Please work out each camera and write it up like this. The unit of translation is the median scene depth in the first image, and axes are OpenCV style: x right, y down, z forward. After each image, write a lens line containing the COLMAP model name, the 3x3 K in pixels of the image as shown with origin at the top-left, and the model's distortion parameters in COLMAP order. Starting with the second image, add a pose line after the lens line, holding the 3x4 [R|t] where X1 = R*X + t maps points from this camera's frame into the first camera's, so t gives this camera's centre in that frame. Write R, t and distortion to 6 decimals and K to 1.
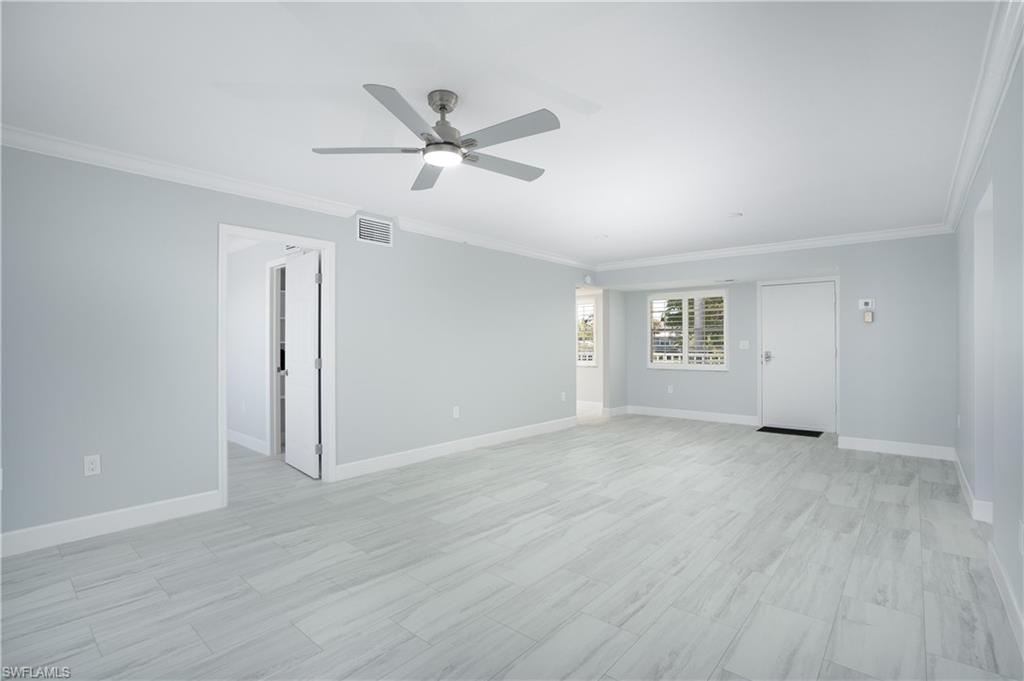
lens RADIAL K [[486.8, 0, 512.0], [0, 486.8, 340.5], [0, 0, 1]] dist [-0.062011, 0.026123]
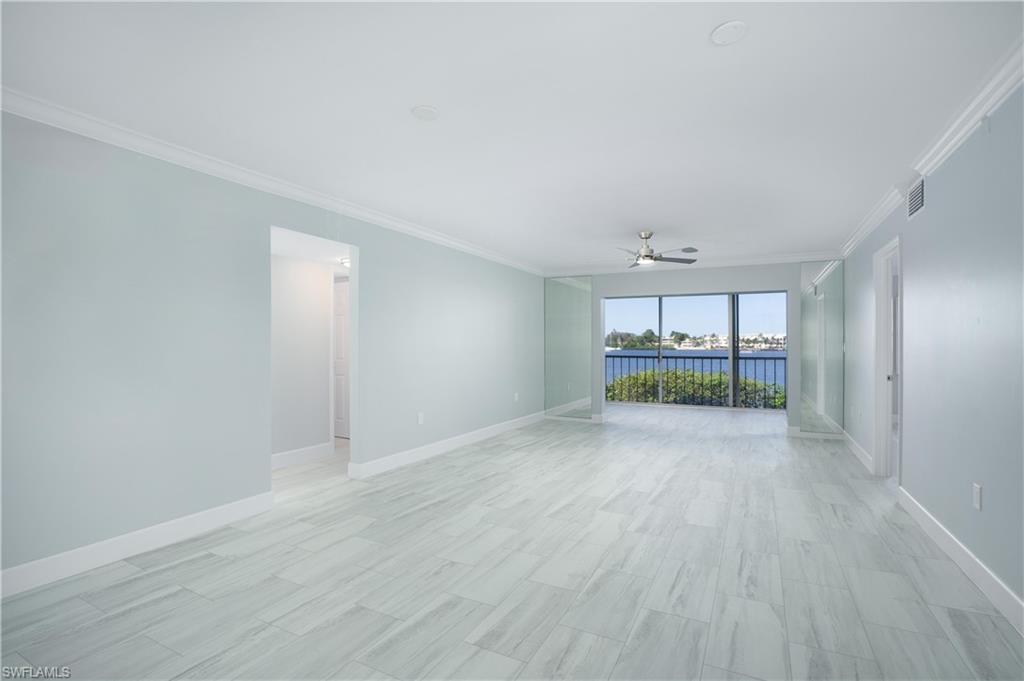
lens RADIAL K [[472.8, 0, 512.0], [0, 472.8, 340.5], [0, 0, 1]] dist [-0.059012, 0.023179]
pose [[-0.973720, -0.002741, -0.227732, 0.600809], [0.000471, 0.999901, -0.014050, 0.005400], [0.227748, -0.013788, -0.973623, 1.887372]]
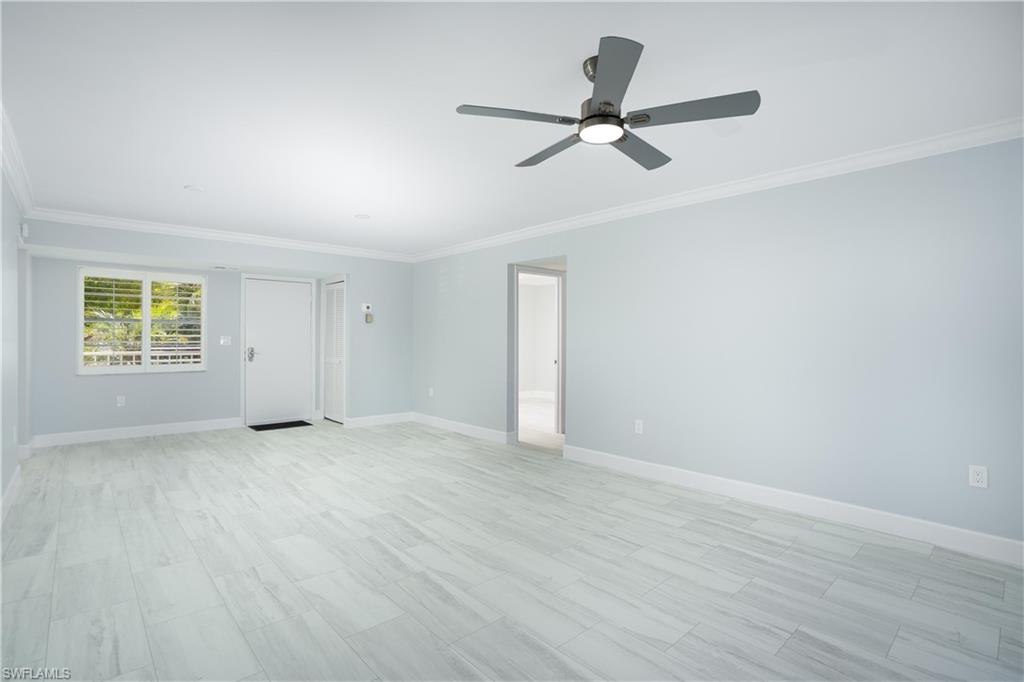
lens RADIAL K [[486.8, 0, 512.0], [0, 486.8, 341.0], [0, 0, 1]] dist [-0.062011, 0.026123]
pose [[0.109190, 0.001084, 0.994020, -0.669018], [-0.012932, 0.999916, 0.000330, 0.003871], [-0.993937, -0.012891, 0.109194, 0.683224]]
